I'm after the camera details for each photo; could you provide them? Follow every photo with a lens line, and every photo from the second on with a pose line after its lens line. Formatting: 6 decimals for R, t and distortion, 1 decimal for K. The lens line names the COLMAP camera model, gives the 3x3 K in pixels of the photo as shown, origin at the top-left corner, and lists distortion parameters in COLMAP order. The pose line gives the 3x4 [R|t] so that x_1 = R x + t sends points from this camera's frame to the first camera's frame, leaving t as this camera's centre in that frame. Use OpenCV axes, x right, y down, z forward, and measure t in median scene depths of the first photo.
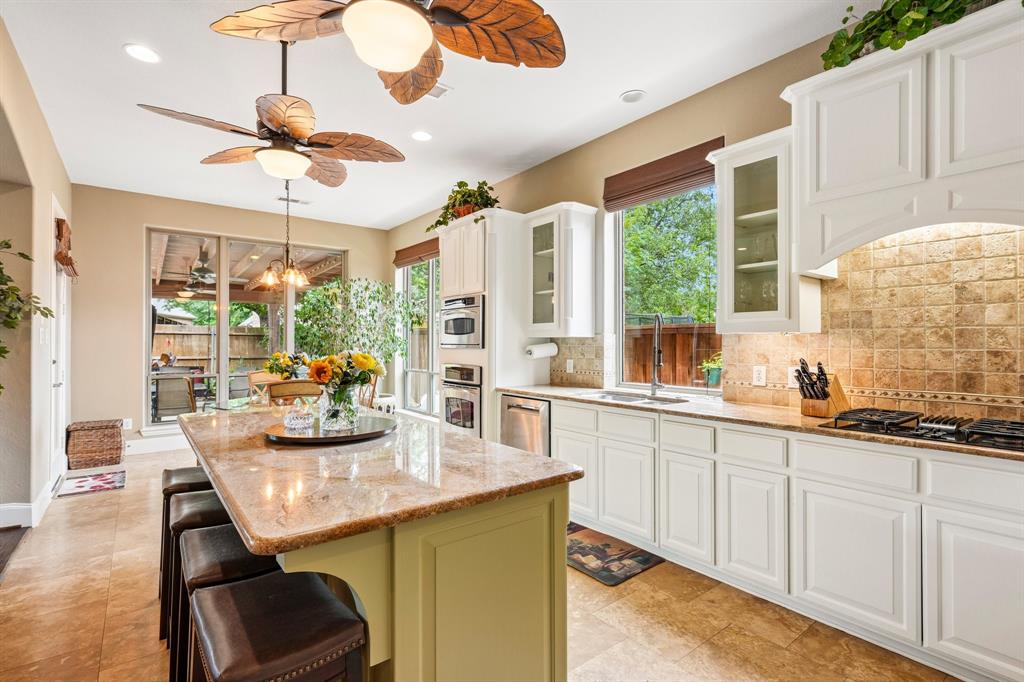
lens RADIAL K [[485.0, 0, 512.5], [0, 485.0, 338.9], [0, 0, 1]] dist [-0.000378, 0.000498]
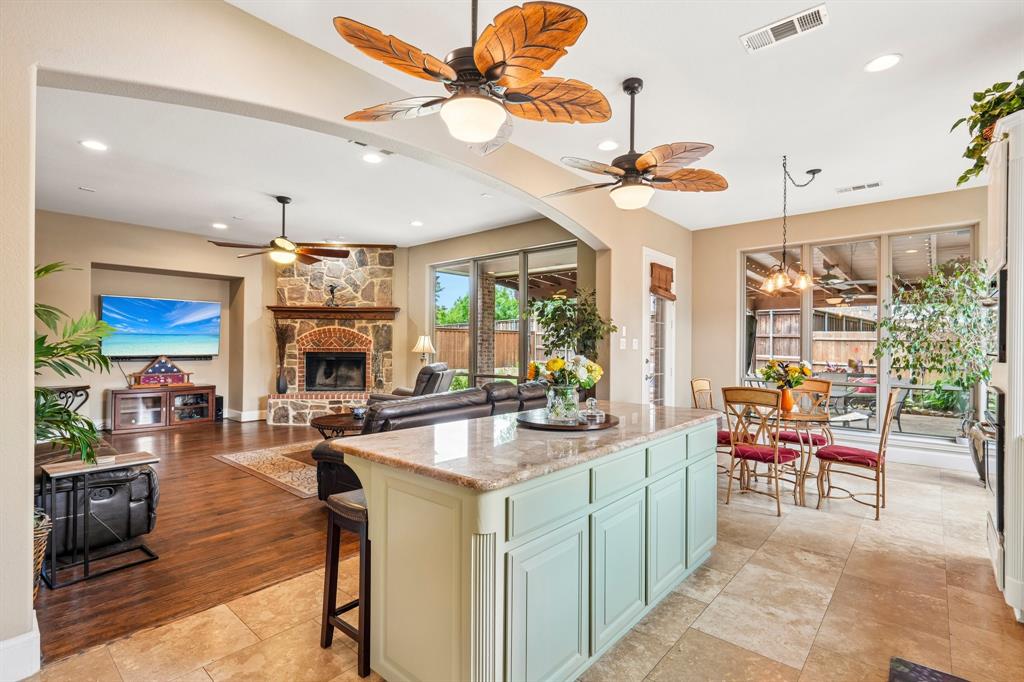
lens RADIAL K [[478.8, 0, 511.3], [0, 478.8, 345.1], [0, 0, 1]] dist [0.004267, 0.001271]
pose [[0.187998, -0.000426, -0.982169, 0.382195], [-0.001372, 0.999999, -0.000697, -0.000370], [0.982168, 0.001479, 0.187998, 0.309243]]
